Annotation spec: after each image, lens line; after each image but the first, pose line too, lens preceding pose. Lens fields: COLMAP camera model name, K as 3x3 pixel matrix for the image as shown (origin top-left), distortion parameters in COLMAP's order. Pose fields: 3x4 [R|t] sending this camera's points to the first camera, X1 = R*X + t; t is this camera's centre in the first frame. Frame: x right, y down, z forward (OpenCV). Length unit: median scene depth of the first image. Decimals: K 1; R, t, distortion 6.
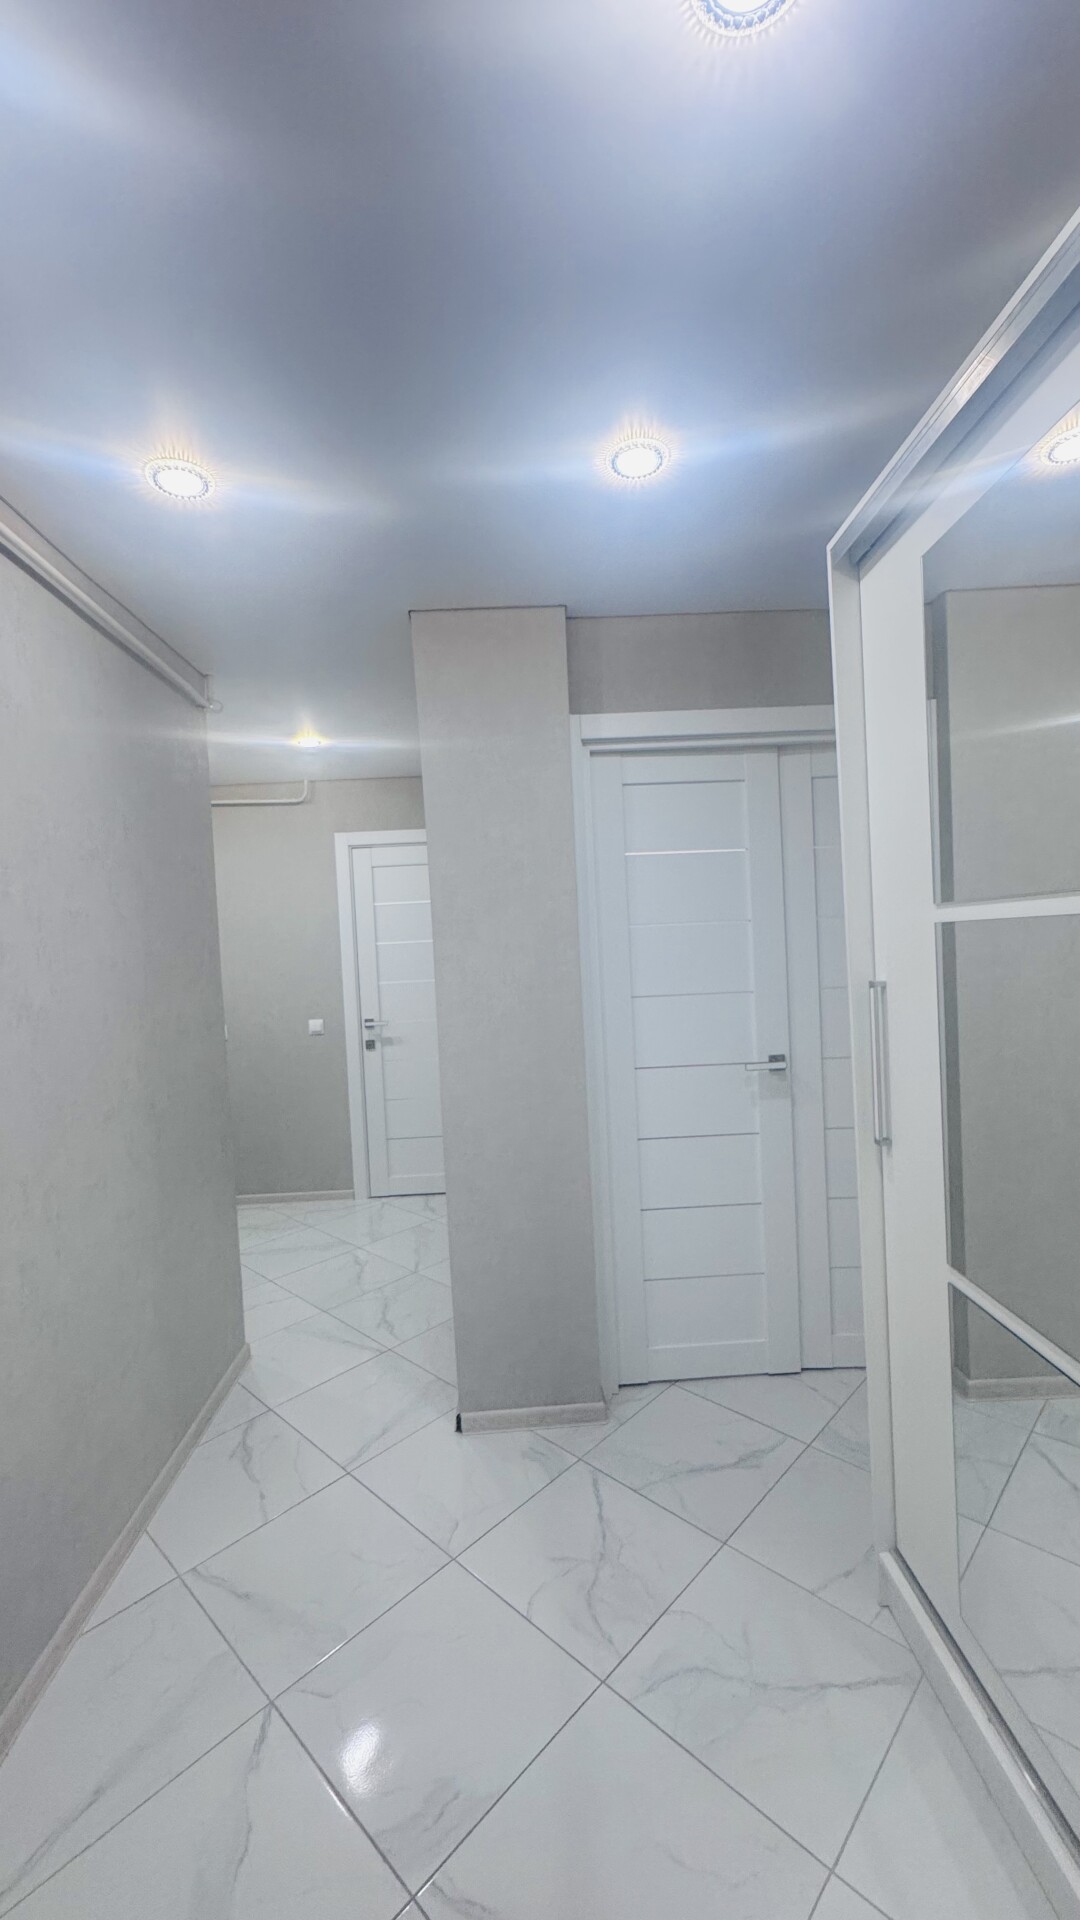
lens RADIAL K [[766.1, 0, 536.7], [0, 766.1, 963.6], [0, 0, 1]] dist [-0.001350, 0.000856]
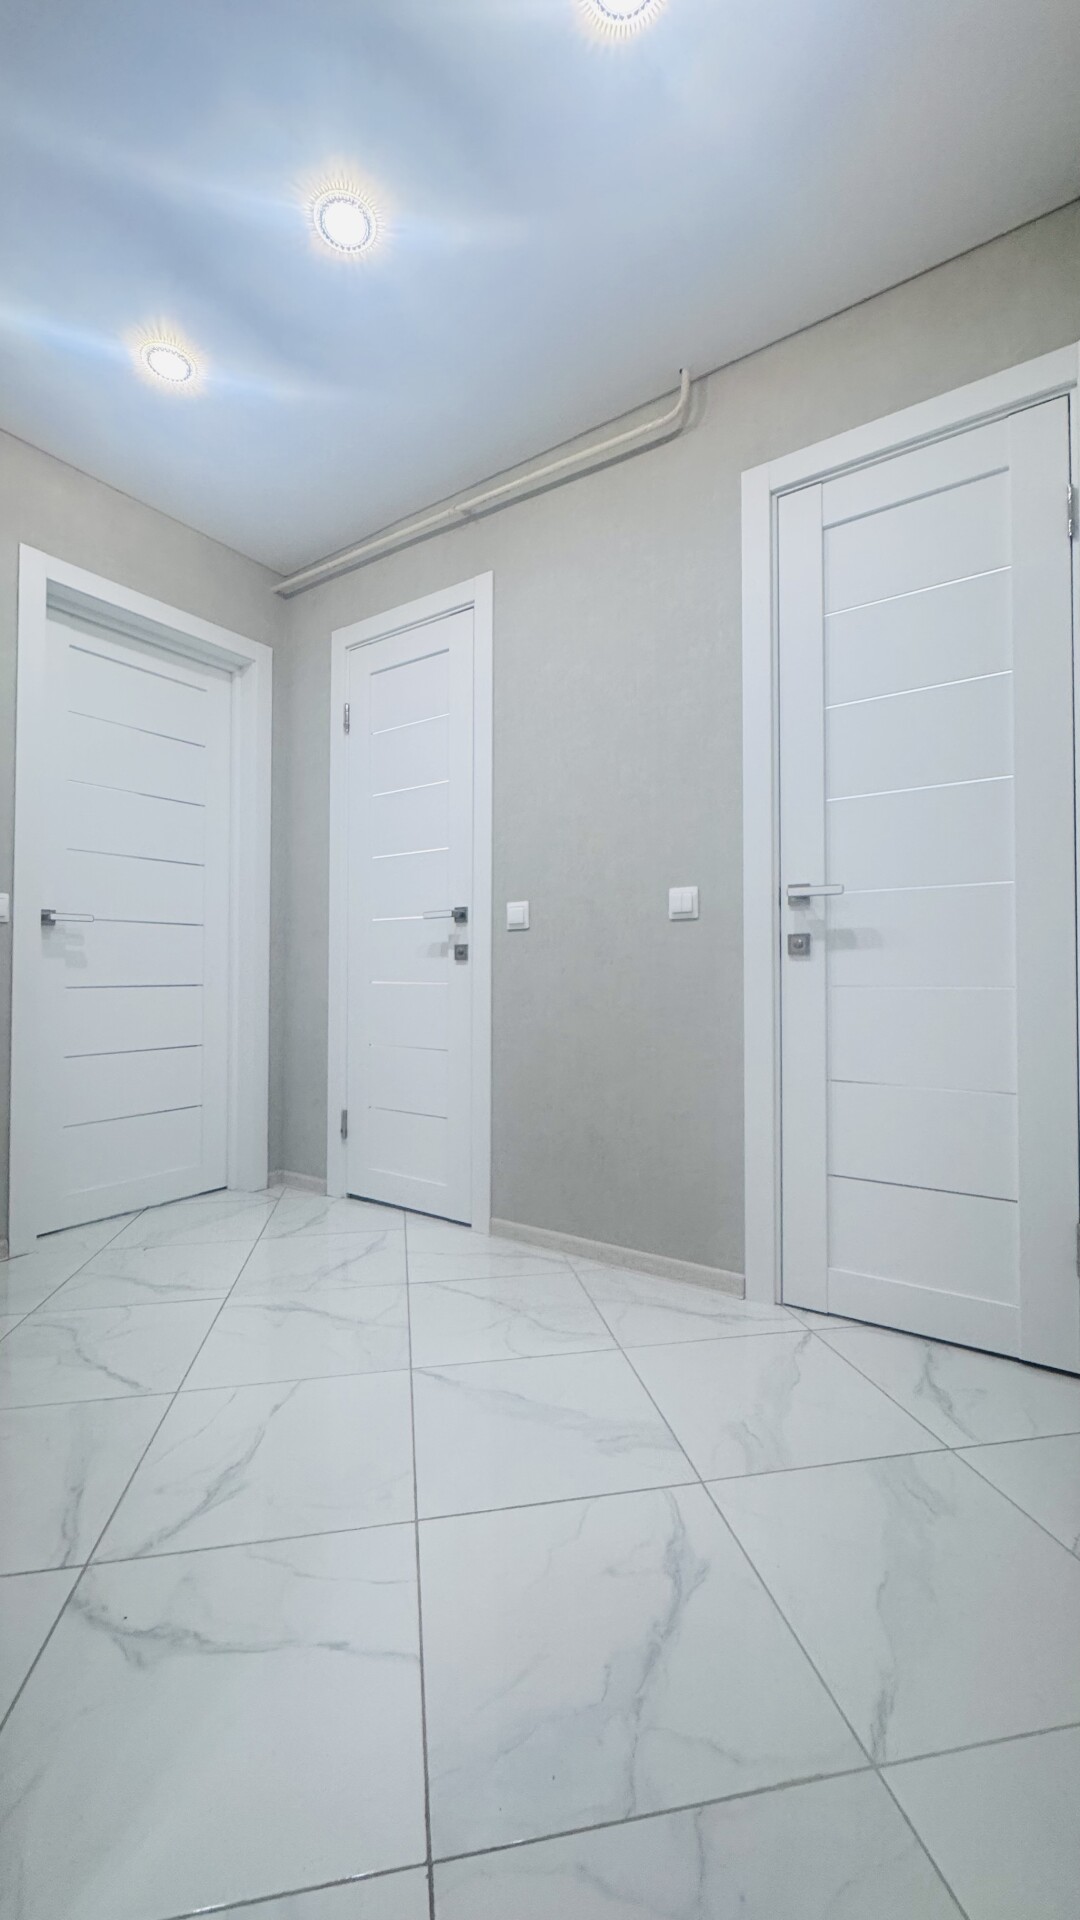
lens RADIAL K [[766.1, 0, 540.6], [0, 766.1, 961.8], [0, 0, 1]] dist [-0.001350, 0.000856]
pose [[0.812834, 0.038573, -0.581217, -0.163546], [-0.052415, 0.998601, -0.007029, 0.239036], [0.580132, 0.036178, 0.813719, 1.083226]]
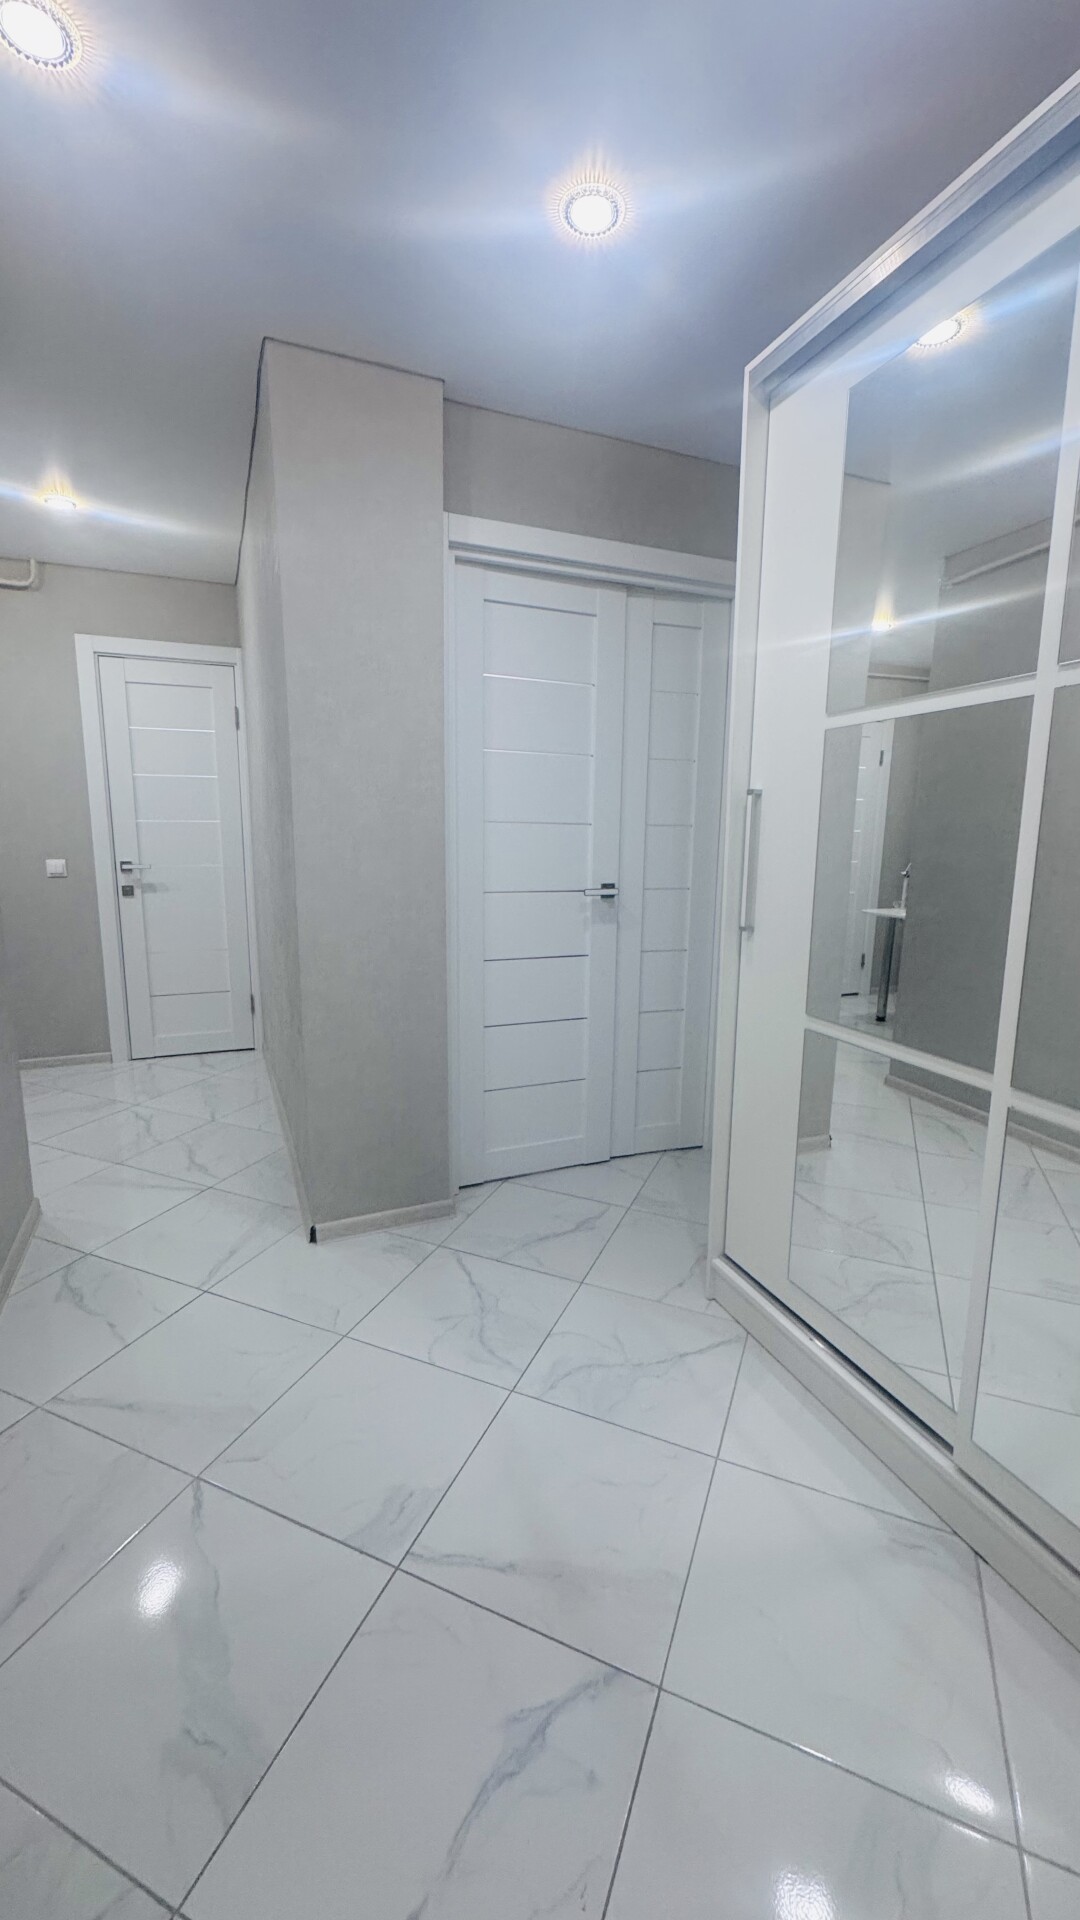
lens RADIAL K [[766.1, 0, 537.8], [0, 766.1, 959.0], [0, 0, 1]] dist [-0.001350, 0.000856]
pose [[0.933131, -0.002707, 0.359528, -0.178406], [-0.046263, 0.990755, 0.127532, 0.093508], [-0.356549, -0.135637, 0.924378, 0.009821]]
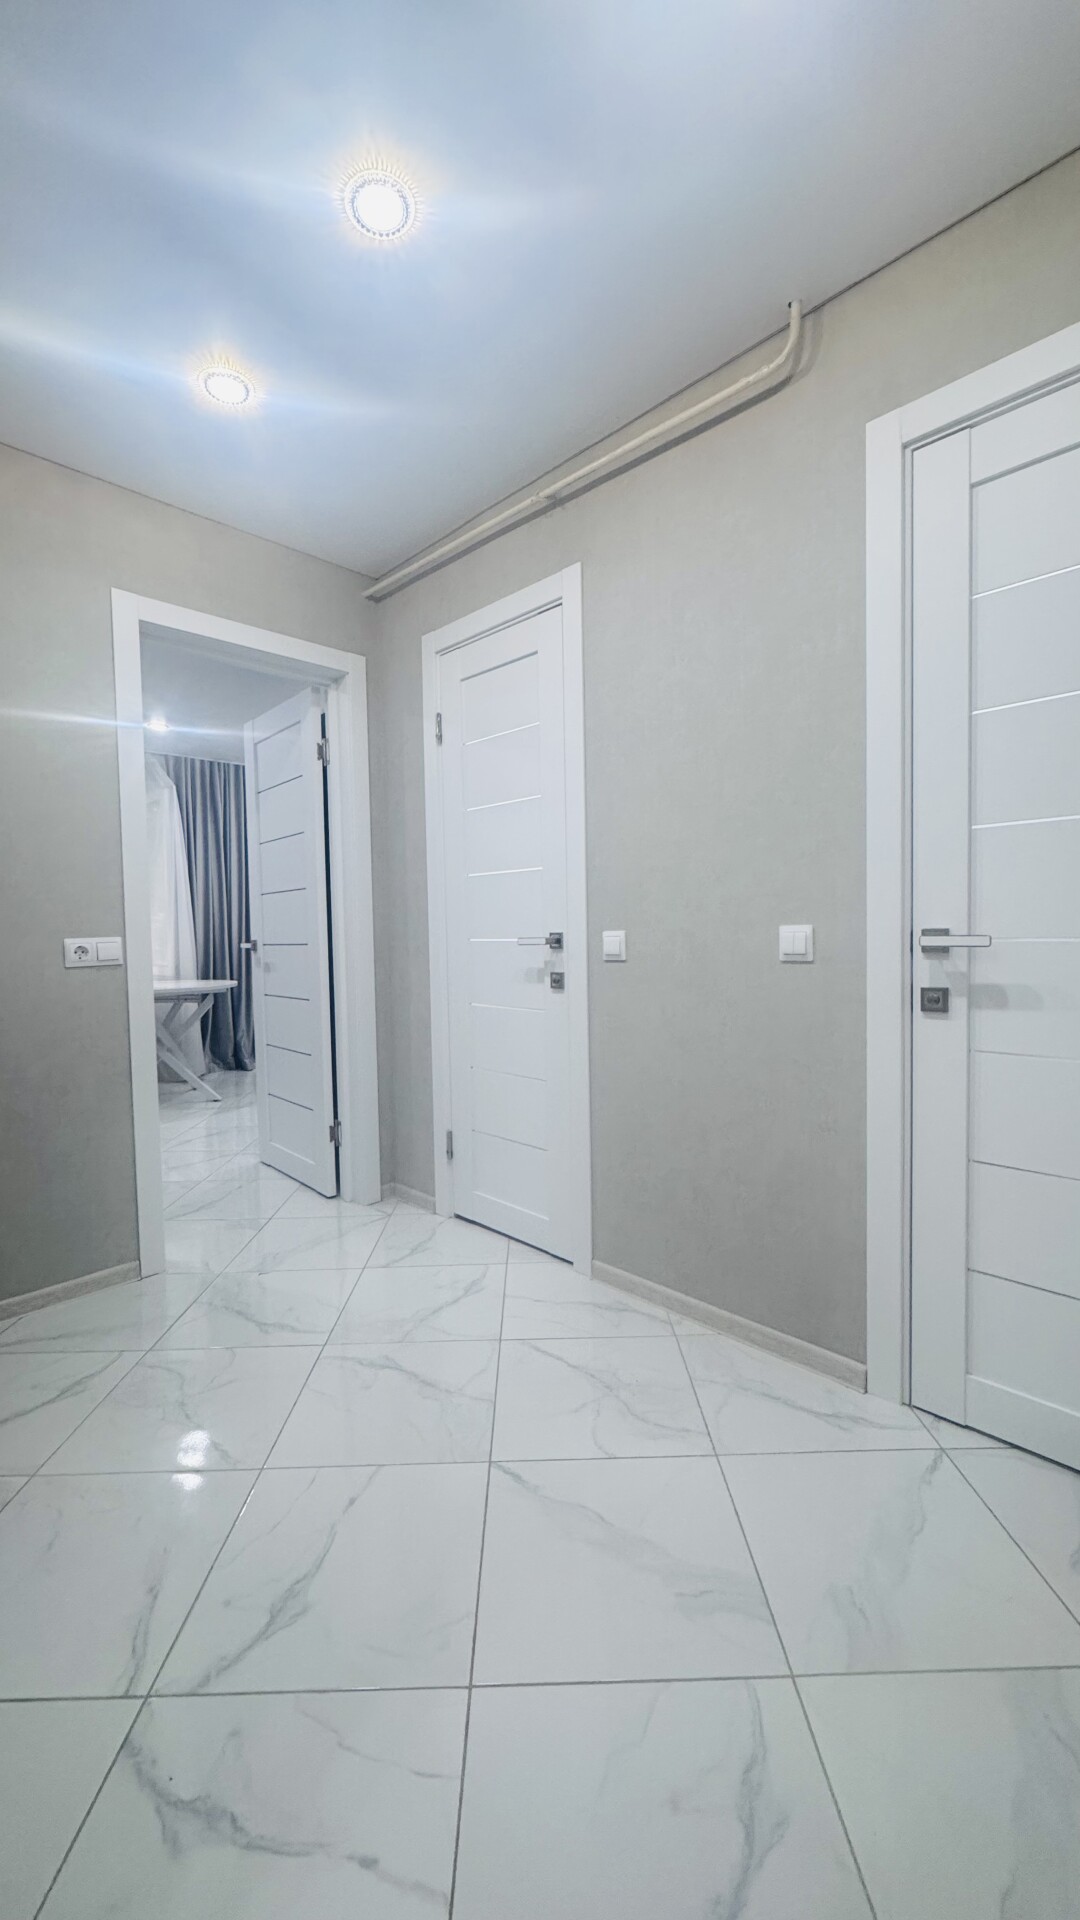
lens RADIAL K [[766.1, 0, 540.8], [0, 766.1, 962.1], [0, 0, 1]] dist [-0.001350, 0.000856]
pose [[0.696605, 0.068088, -0.714216, -0.171315], [-0.028234, 0.997317, 0.067539, 0.130775], [0.716899, -0.026882, 0.696659, 1.171156]]
